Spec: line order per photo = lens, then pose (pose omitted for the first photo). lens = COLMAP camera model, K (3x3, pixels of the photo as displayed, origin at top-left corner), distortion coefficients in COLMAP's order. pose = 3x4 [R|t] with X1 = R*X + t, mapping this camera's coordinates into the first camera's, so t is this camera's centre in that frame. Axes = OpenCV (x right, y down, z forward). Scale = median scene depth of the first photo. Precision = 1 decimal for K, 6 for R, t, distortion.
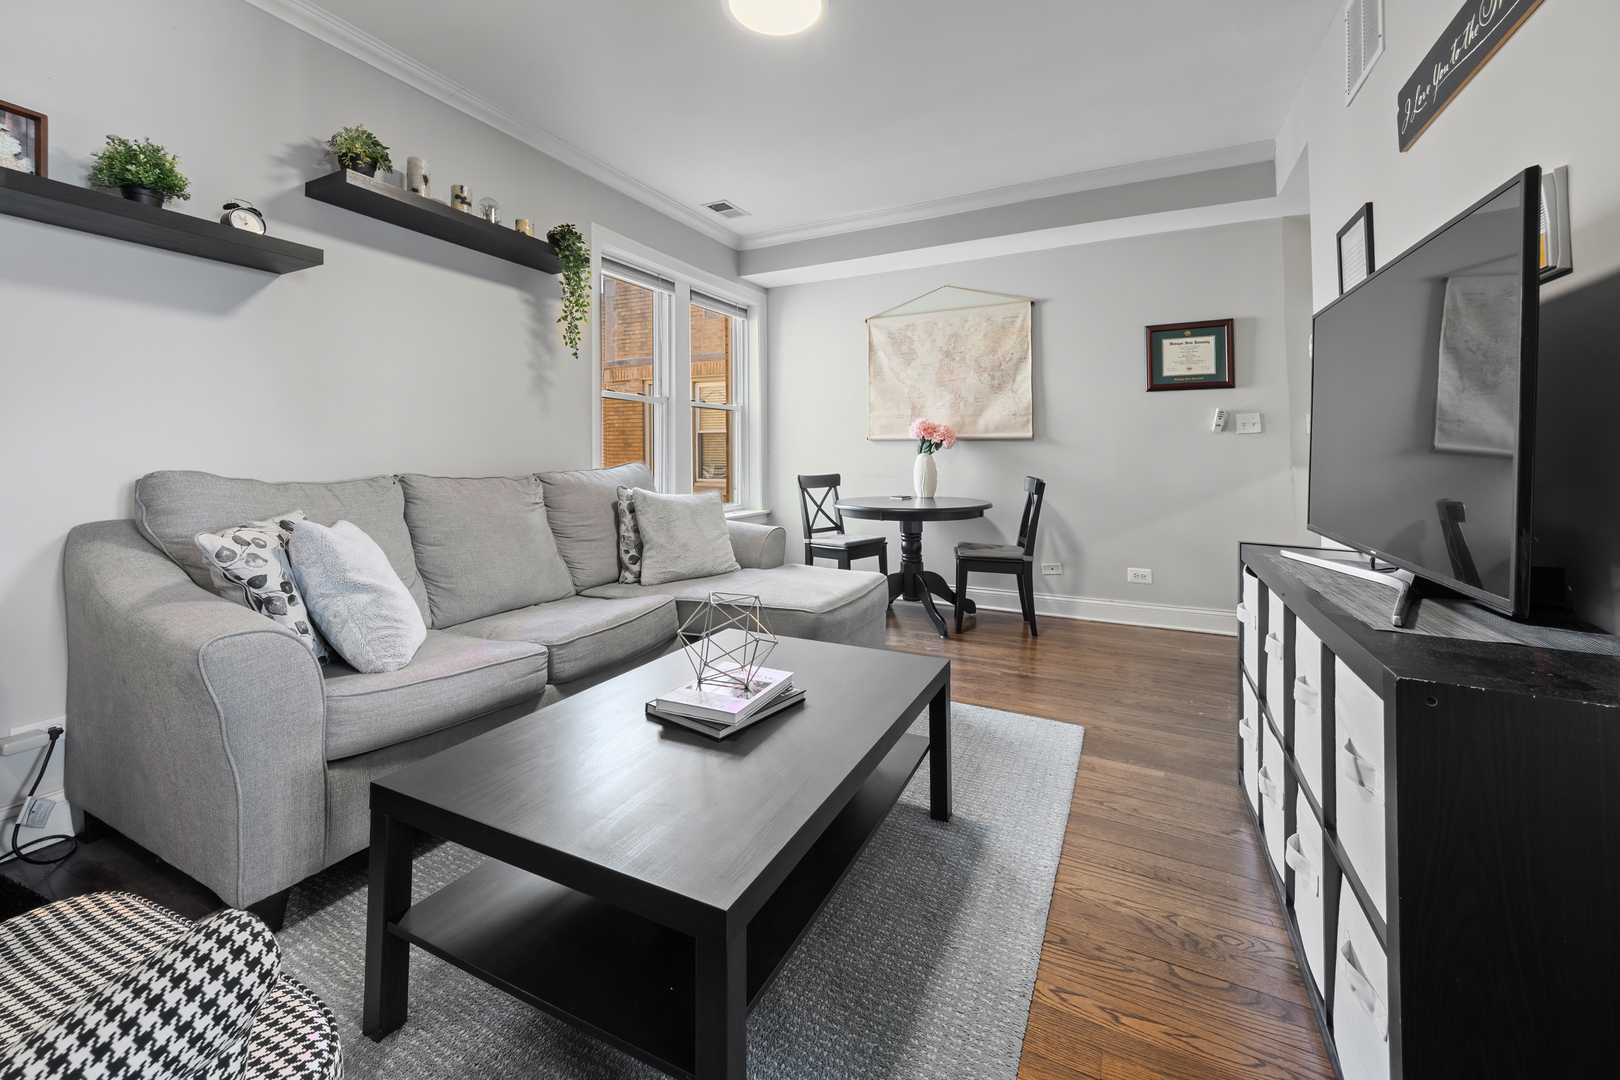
lens RADIAL K [[639.0, 0, 803.7], [0, 639.0, 439.2], [0, 0, 1]] dist [0.003024, -0.000071]
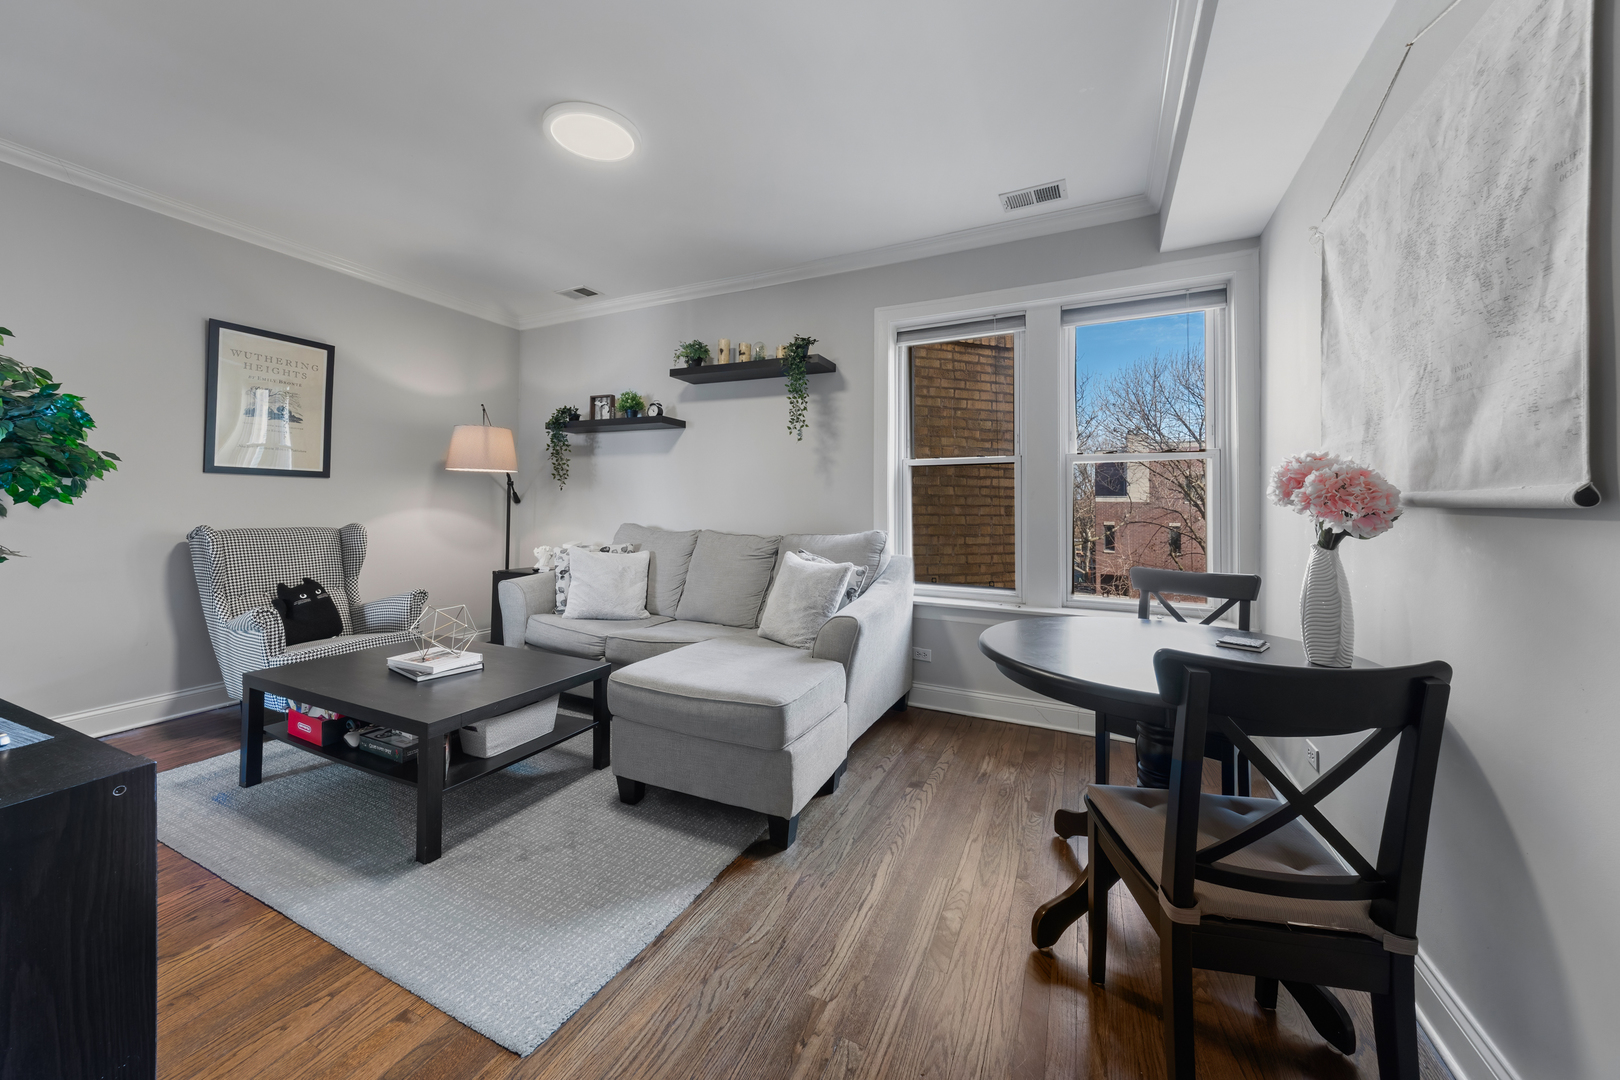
lens RADIAL K [[574.5, 0, 807.9], [0, 574.5, 502.3], [0, 0, 1]] dist [0.011253, -0.000964]
pose [[0.035464, -0.004554, -0.999361, 0.708795], [0.014484, 0.999887, -0.004042, -0.007213], [0.999266, -0.014331, 0.035526, 0.929333]]
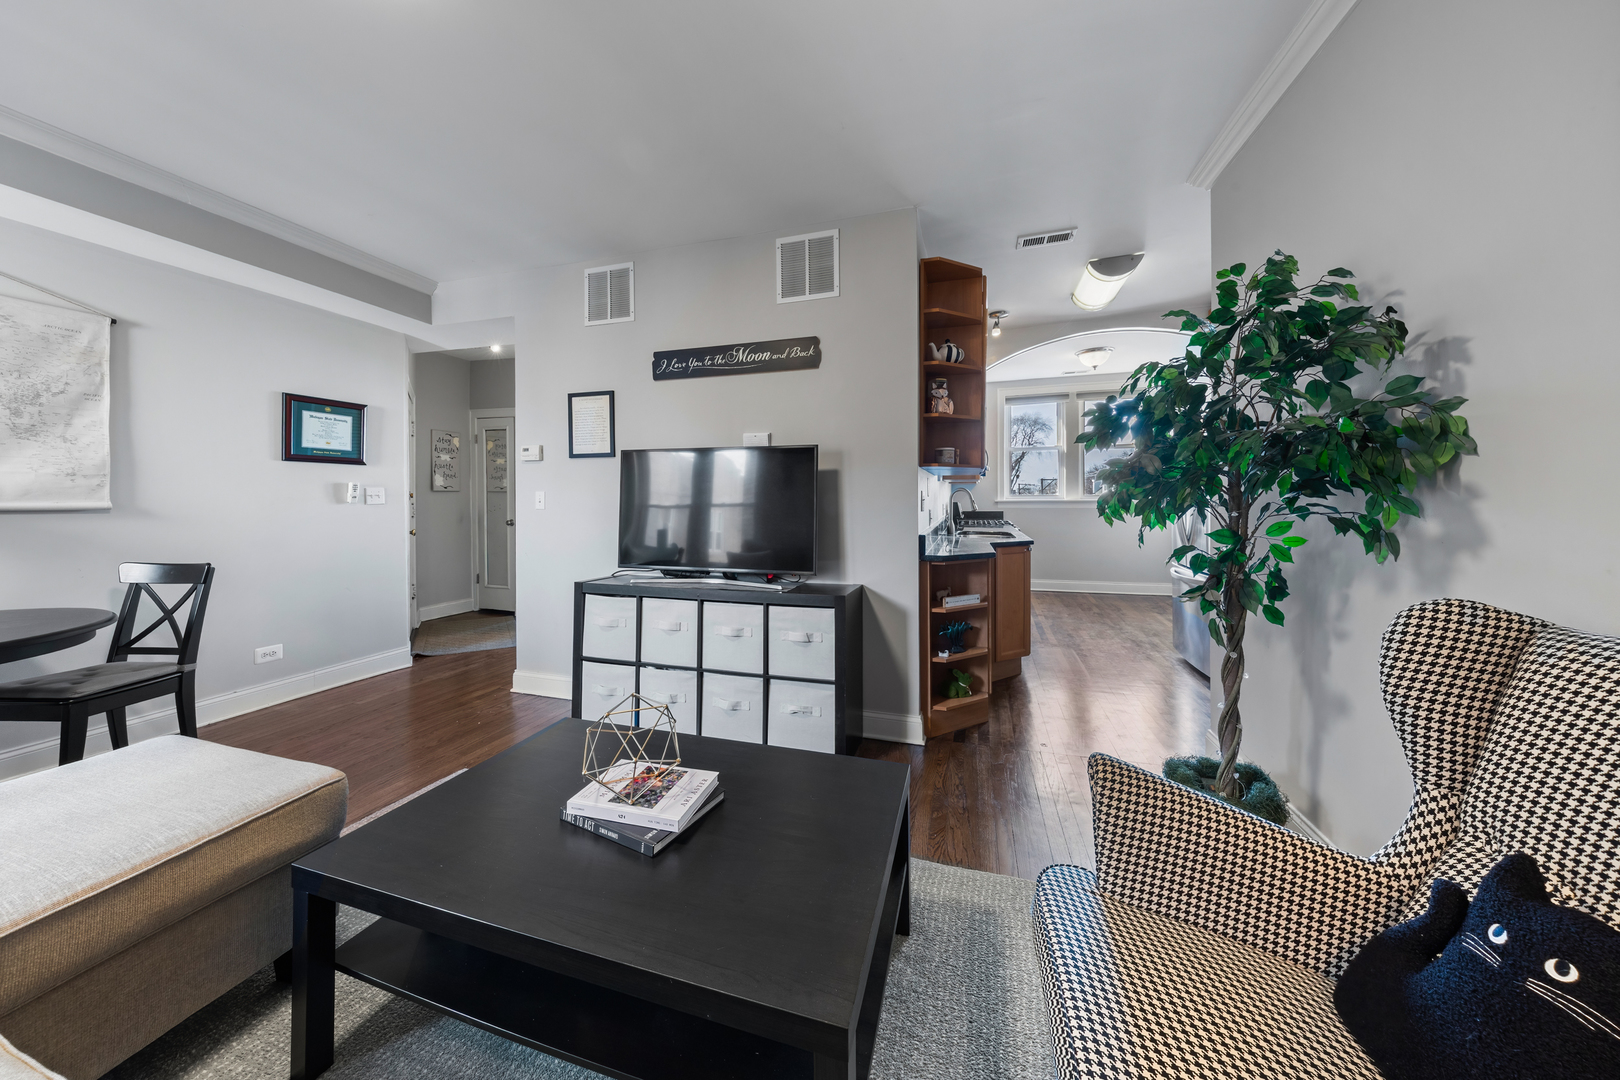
lens RADIAL K [[537.8, 0, 811.9], [0, 537.8, 499.1], [0, 0, 1]] dist [0.000485, -0.000116]
pose [[-0.171801, 0.002456, 0.985129, -0.480044], [-0.022904, 0.999717, -0.006486, -0.034790], [-0.984865, -0.023678, -0.171696, 0.420328]]
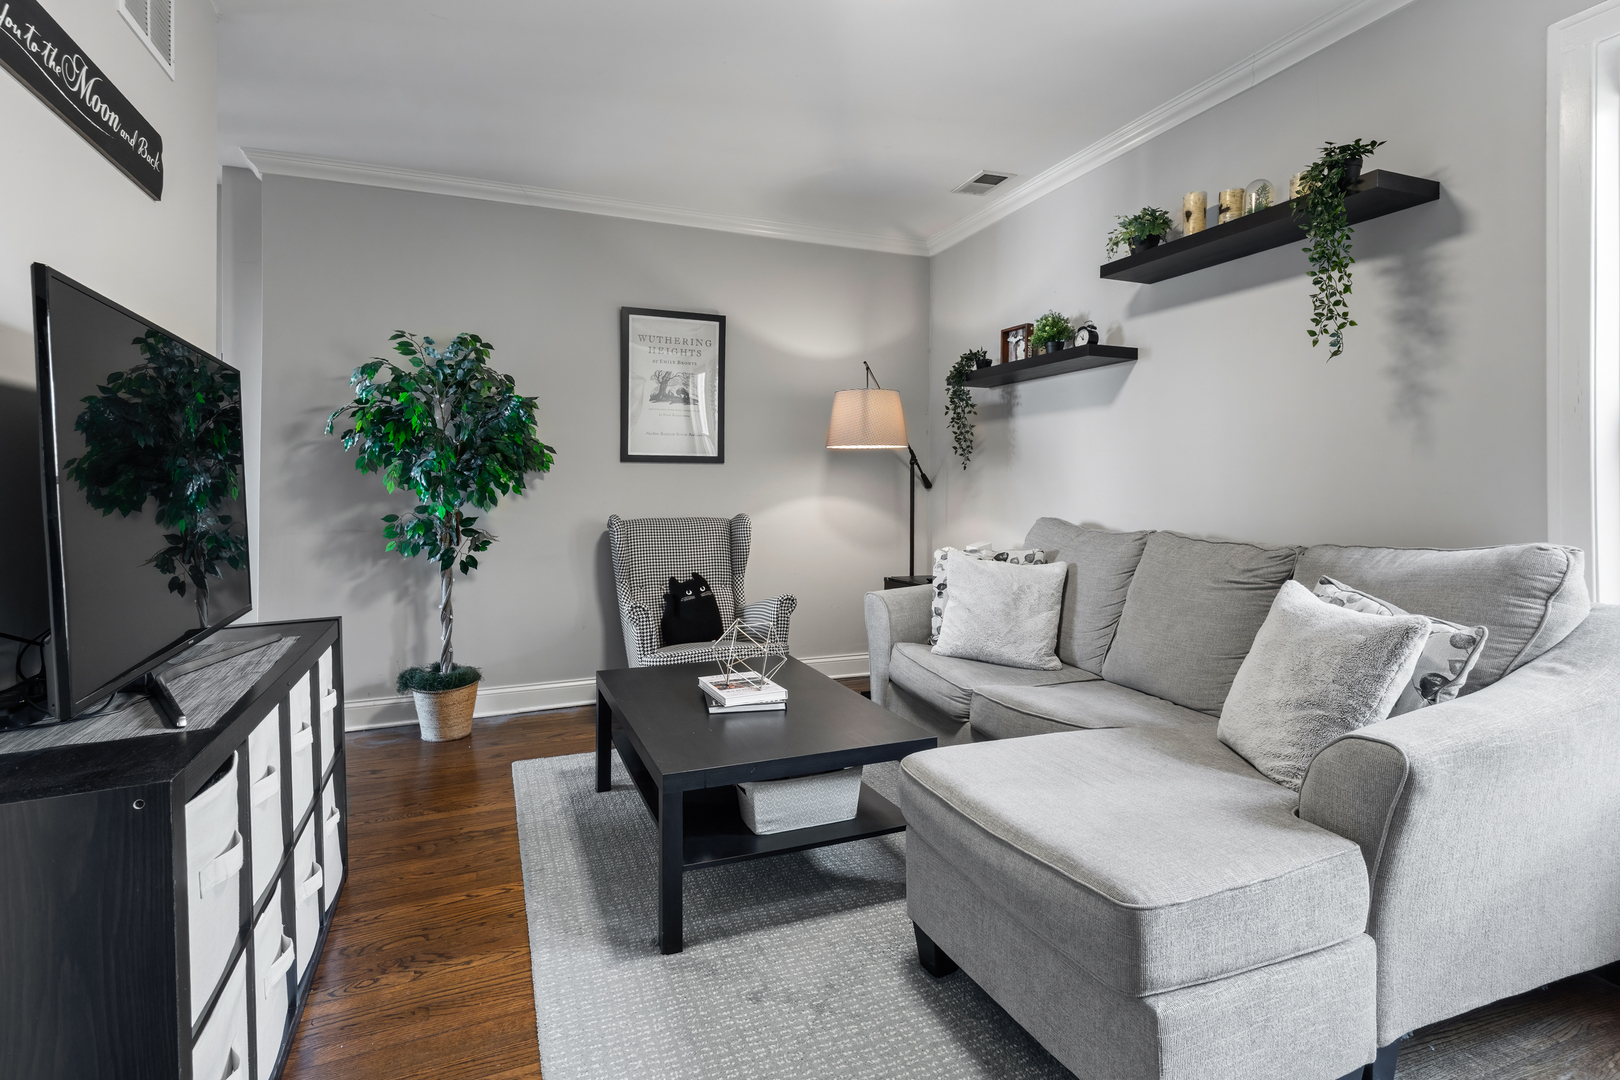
lens RADIAL K [[798.0, 0, 807.7], [0, 798.0, 492.7], [0, 0, 1]] dist [0.016296, -0.005424]
pose [[-0.649586, 0.008255, -0.760243, 0.519186], [0.022617, 0.999708, -0.008470, -0.005790], [0.759952, -0.022696, -0.649583, 1.059797]]
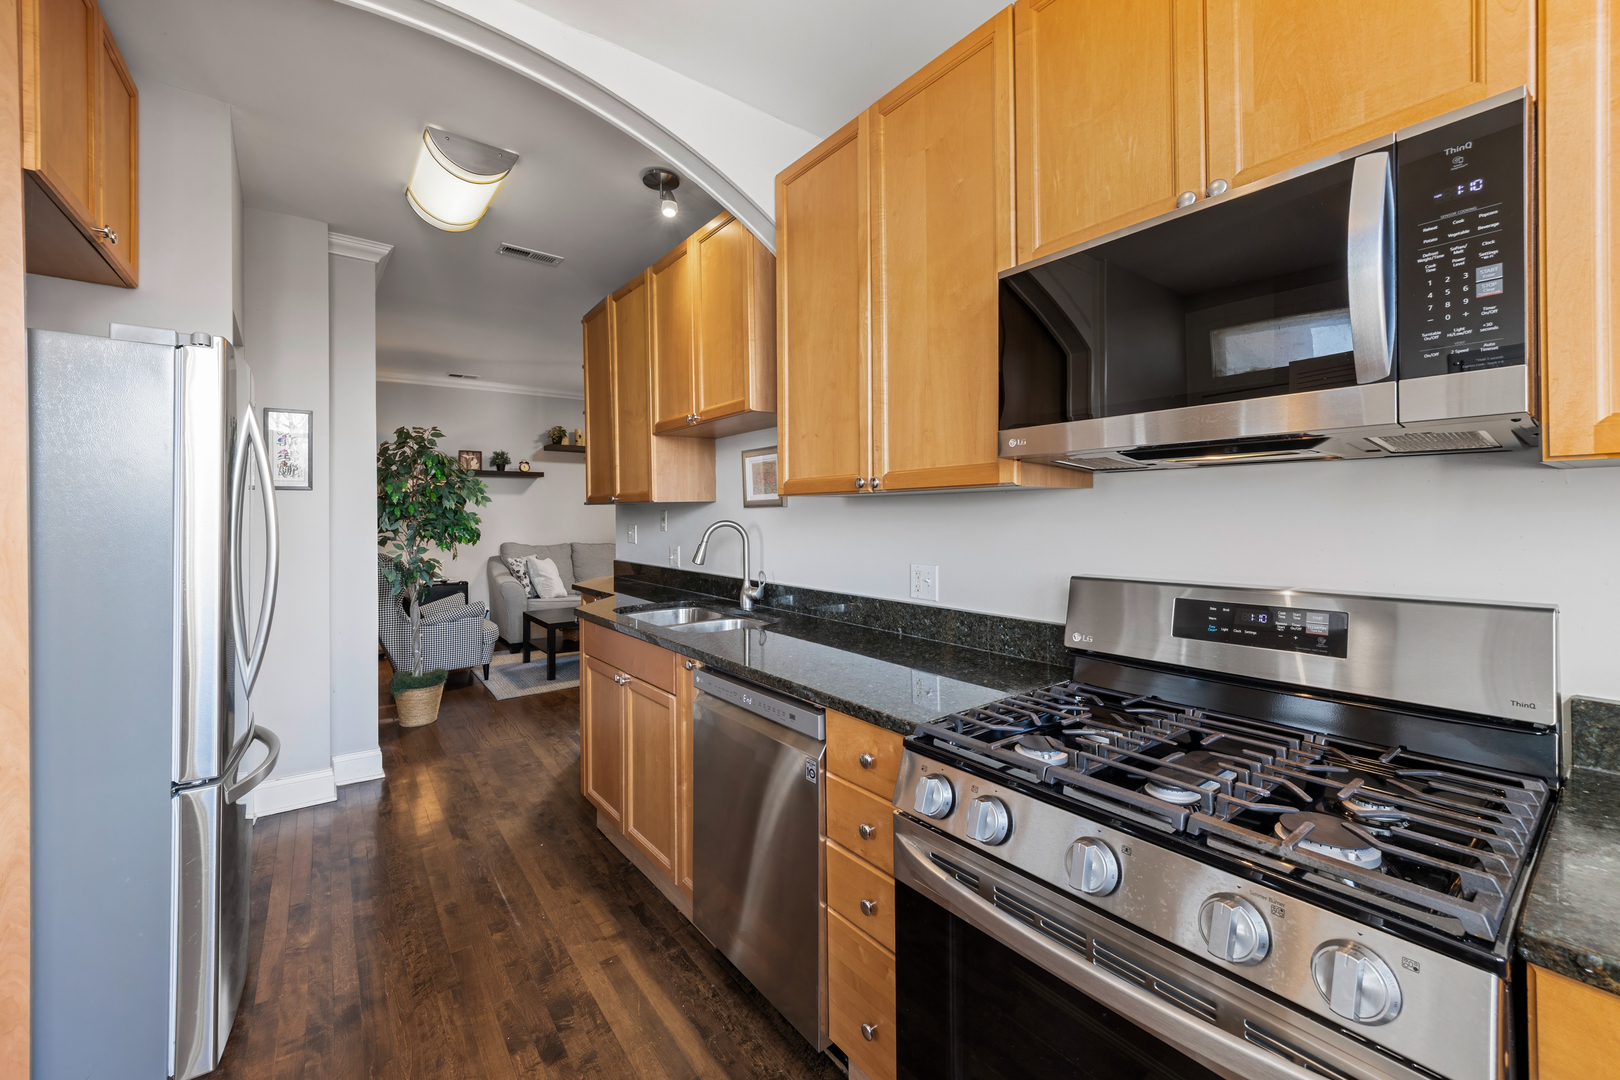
lens RADIAL K [[639.0, 0, 782.9], [0, 639.0, 509.2], [0, 0, 1]] dist [0.003024, -0.000071]
pose [[0.889230, -0.006496, -0.457413, 1.174641], [0.017134, 0.999671, 0.019113, -0.104163], [0.457139, -0.024833, 0.889049, -0.857668]]
